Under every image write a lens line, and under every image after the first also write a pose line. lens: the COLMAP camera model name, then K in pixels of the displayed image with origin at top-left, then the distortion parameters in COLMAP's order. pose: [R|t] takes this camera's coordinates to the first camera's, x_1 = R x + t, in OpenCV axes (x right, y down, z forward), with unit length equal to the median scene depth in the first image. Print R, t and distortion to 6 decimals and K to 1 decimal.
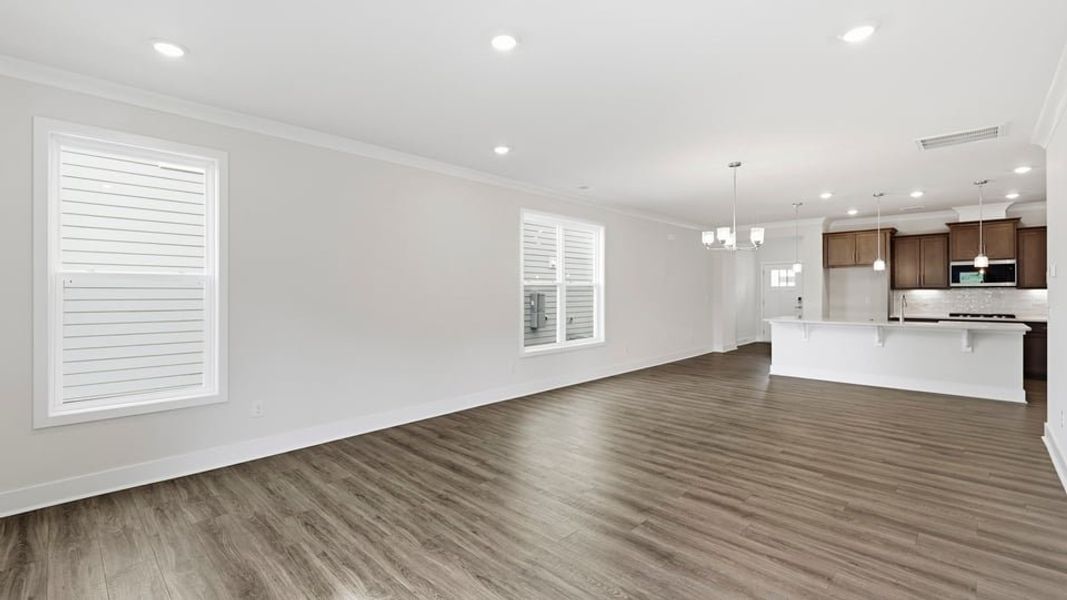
lens RADIAL K [[471.8, 0, 529.3], [0, 471.8, 296.7], [0, 0, 1]] dist [0.021348, 0.000202]
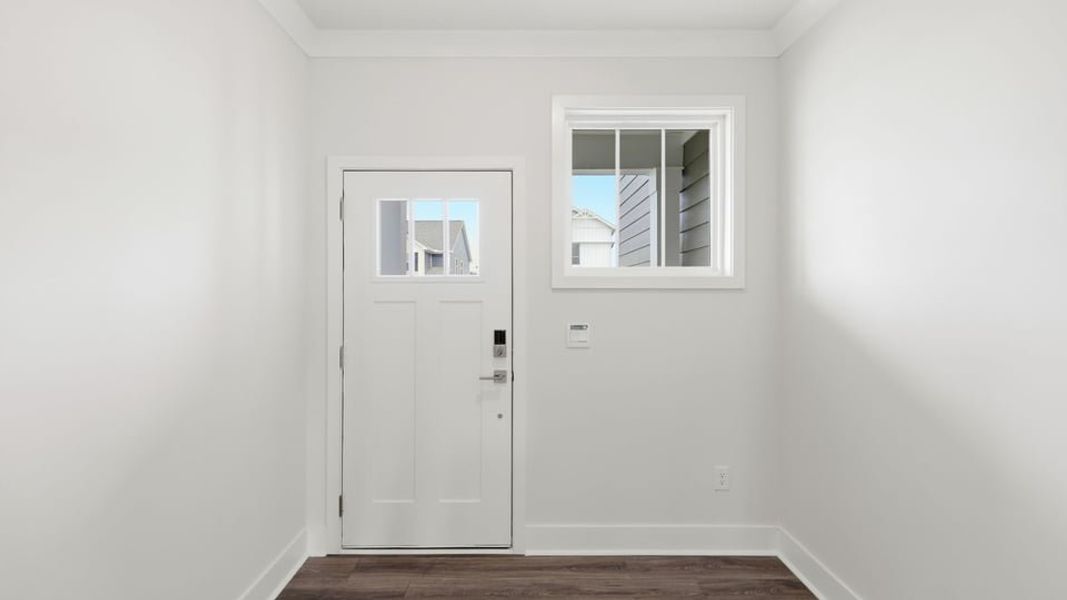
lens RADIAL K [[459.9, 0, 532.0], [0, 459.9, 296.9], [0, 0, 1]] dist [0.010648, 0.000077]
pose [[0.689585, -0.003481, 0.724197, 0.854974], [0.005863, 0.999983, -0.000777, -0.027542], [-0.724181, 0.004782, 0.689593, 1.689688]]
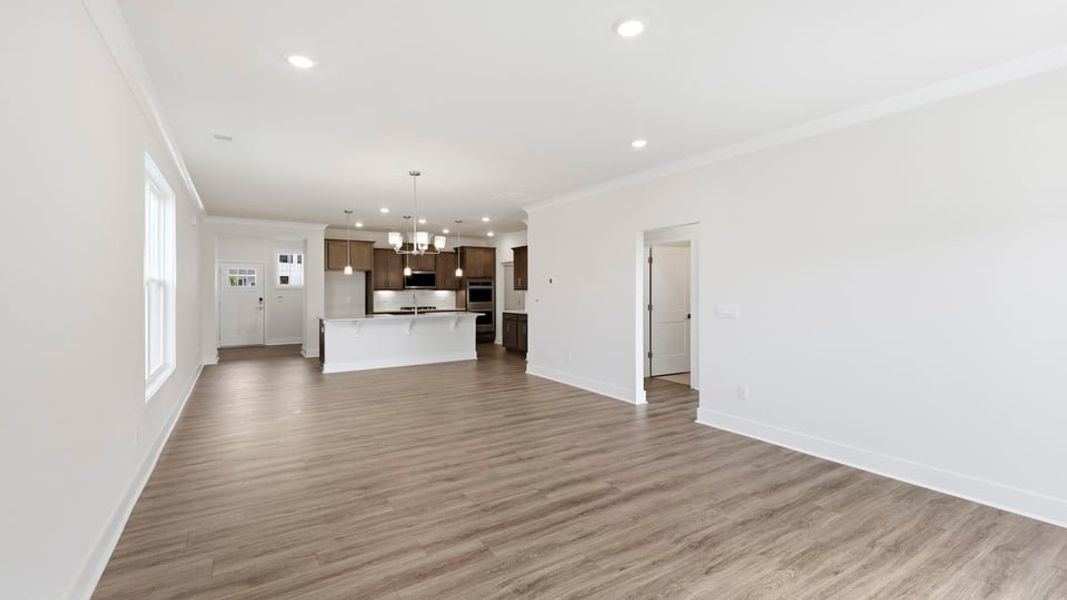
lens RADIAL K [[459.9, 0, 528.0], [0, 459.9, 293.1], [0, 0, 1]] dist [0.010648, 0.000077]
pose [[0.209861, -0.002535, 0.977728, -0.505606], [0.010784, 0.999942, 0.000278, -0.005601], [-0.977672, 0.010485, 0.209876, 0.509847]]
